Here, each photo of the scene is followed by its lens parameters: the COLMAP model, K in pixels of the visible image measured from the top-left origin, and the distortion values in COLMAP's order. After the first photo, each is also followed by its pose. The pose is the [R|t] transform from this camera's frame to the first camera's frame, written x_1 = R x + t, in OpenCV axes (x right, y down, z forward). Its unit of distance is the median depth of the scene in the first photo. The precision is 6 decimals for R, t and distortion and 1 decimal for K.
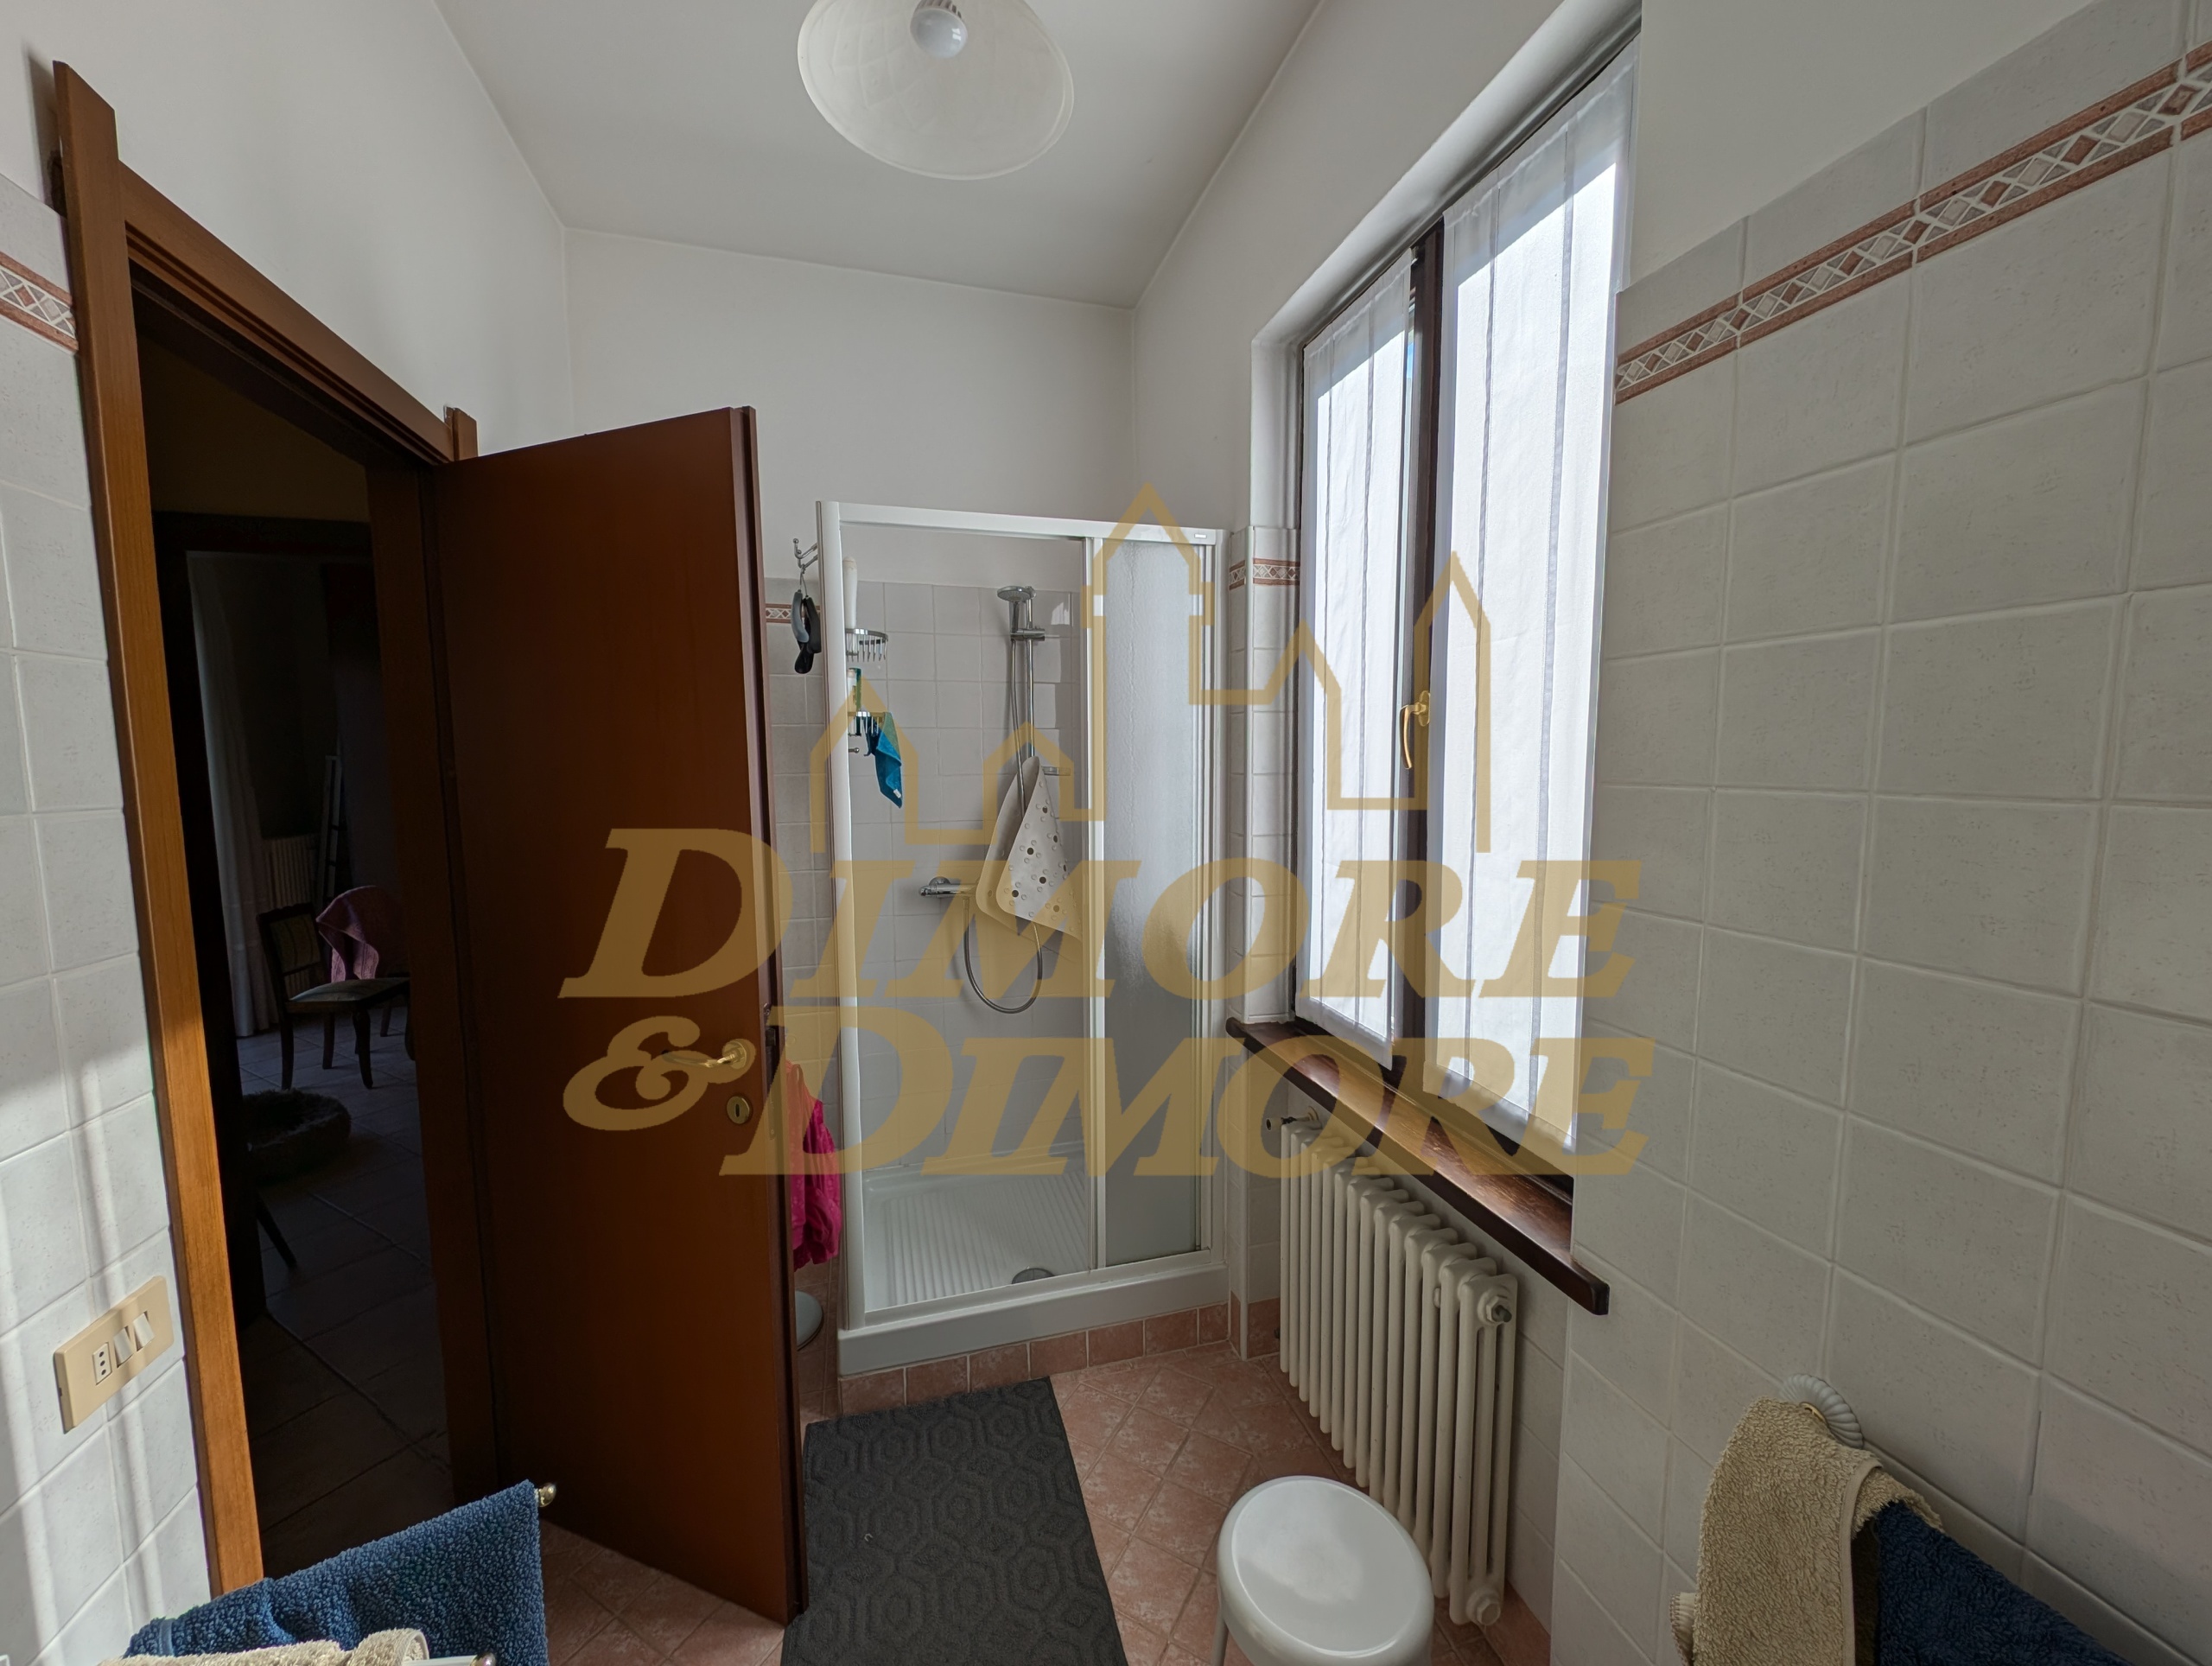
lens RADIAL K [[825.1, 0, 1088.5], [0, 825.1, 833.5], [0, 0, 1]] dist [0.002454, 0.000184]
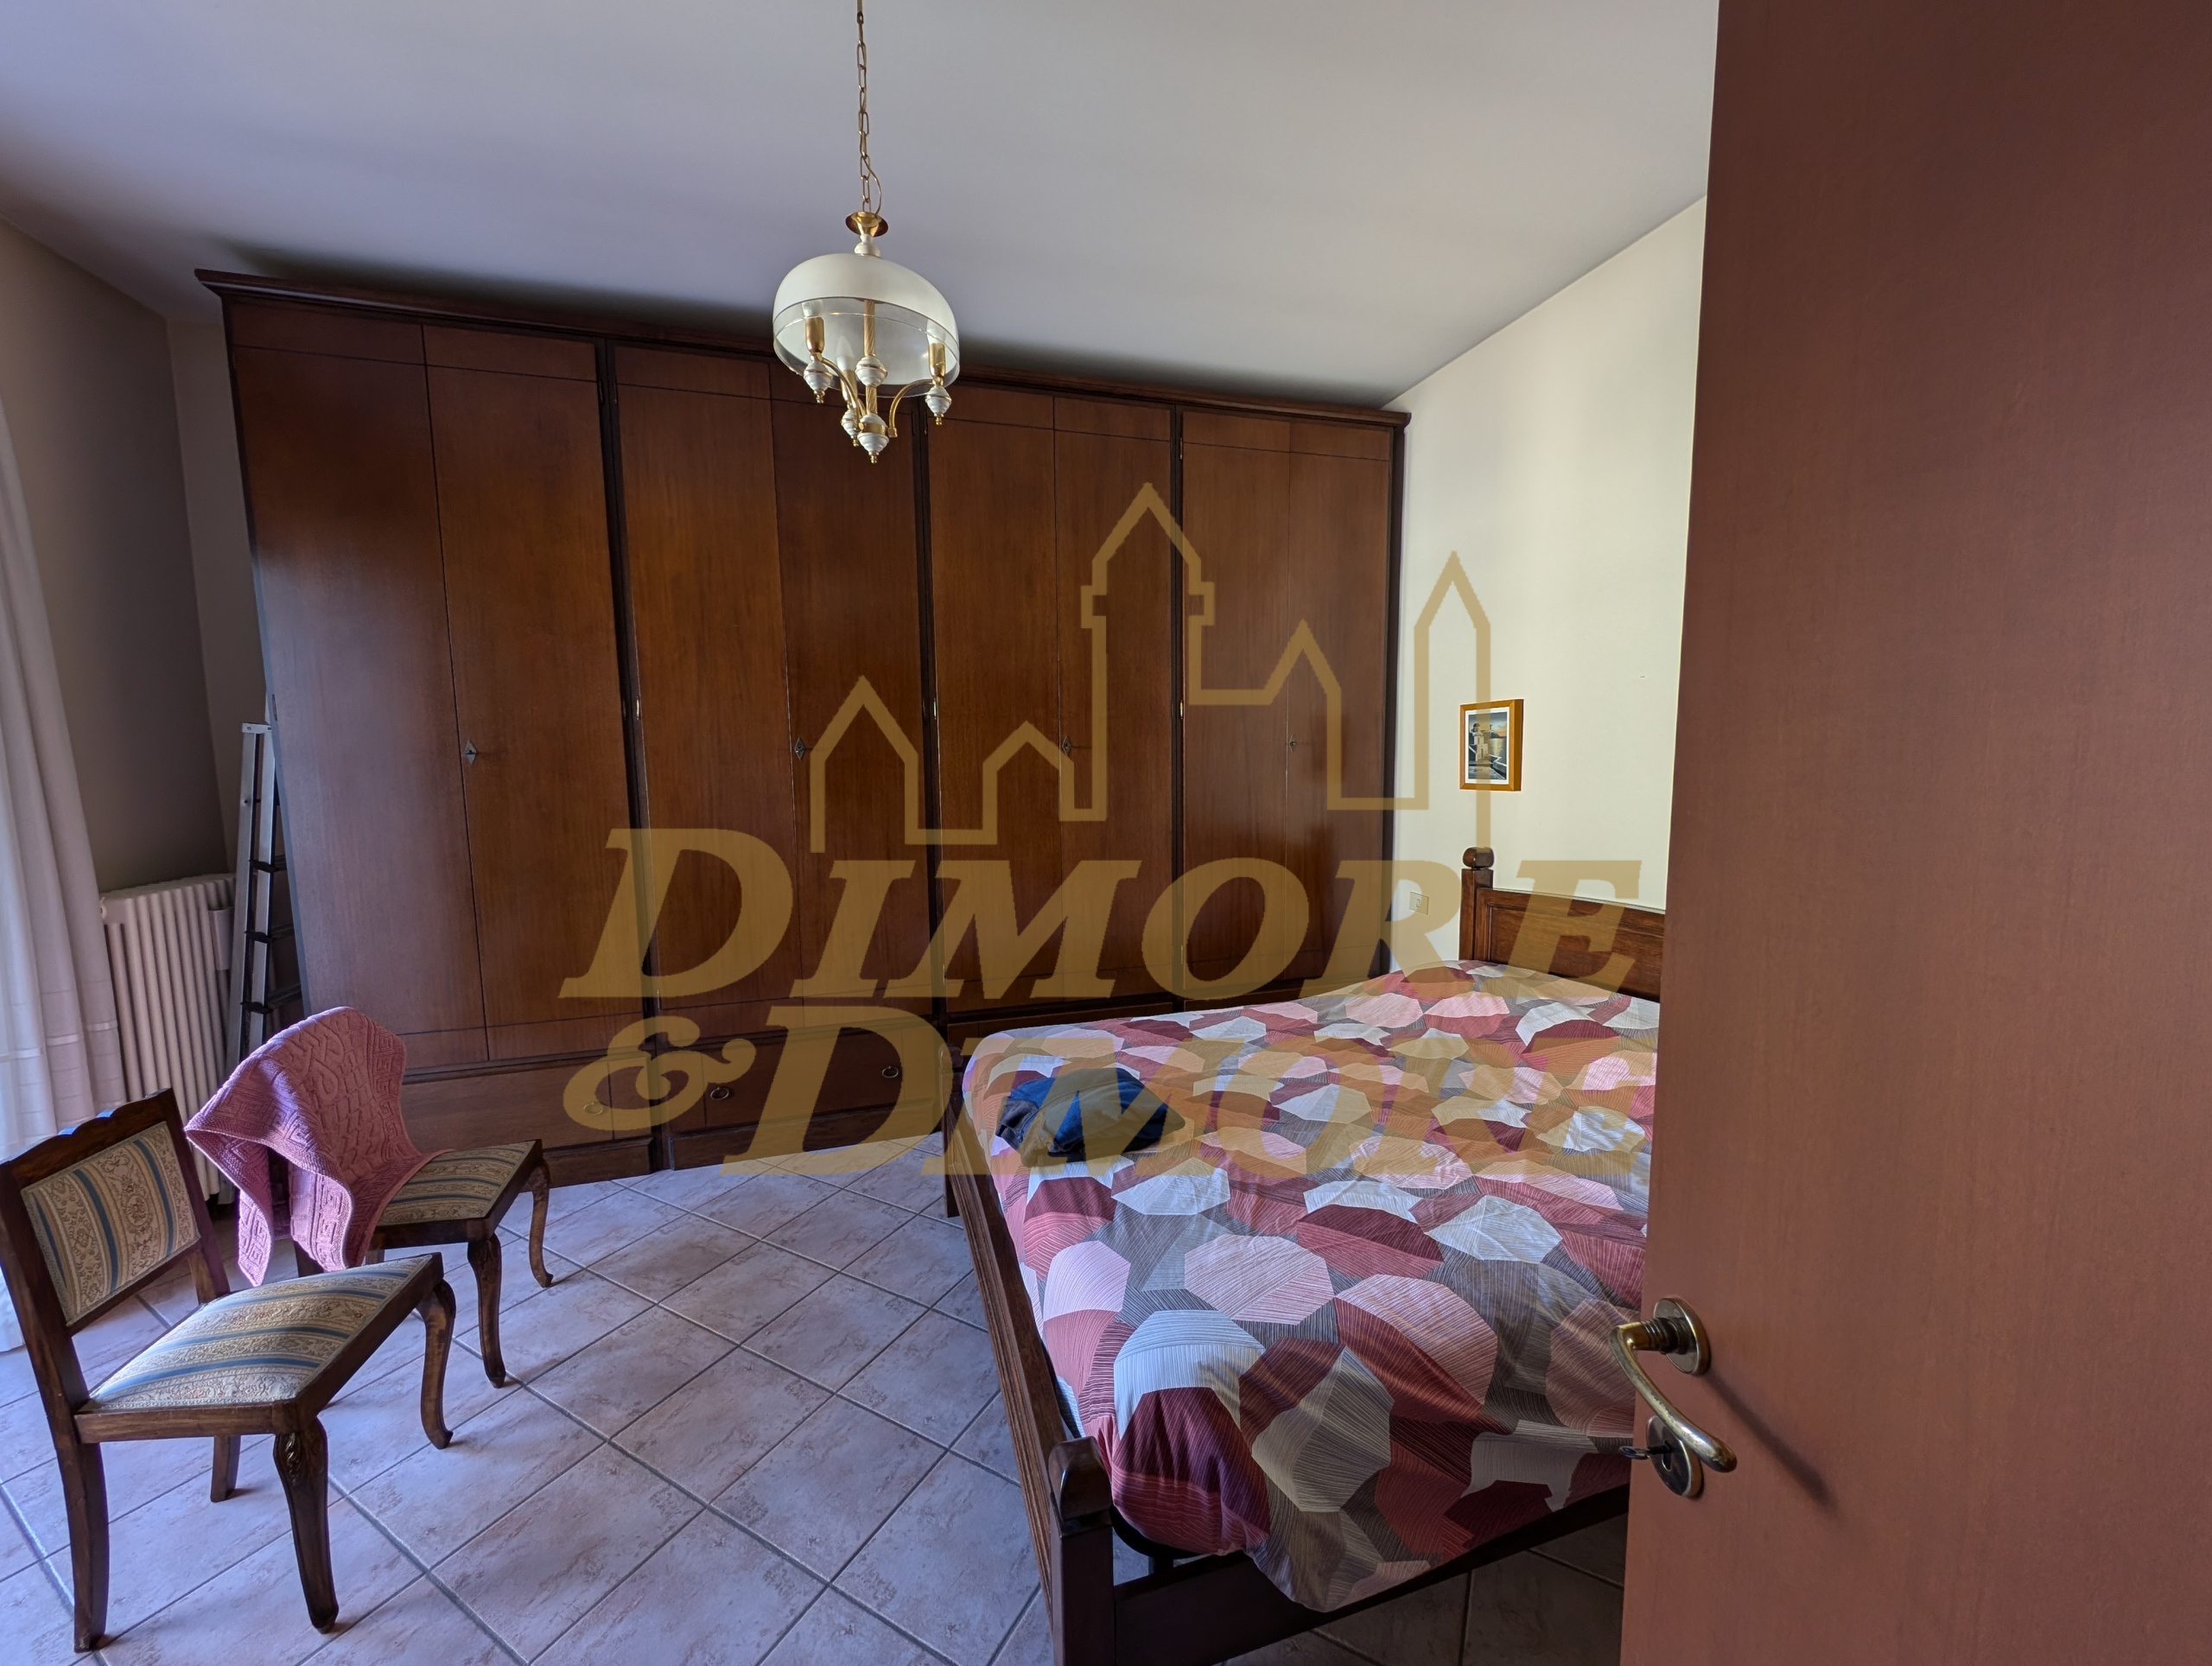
lens RADIAL K [[825.1, 0, 1088.5], [0, 825.1, 833.5], [0, 0, 1]] dist [0.002454, 0.000184]
pose [[0.999899, -0.010367, 0.009728, -0.492572], [0.010244, 0.999868, 0.012614, -0.033729], [-0.009857, -0.012513, 0.999873, 0.585594]]
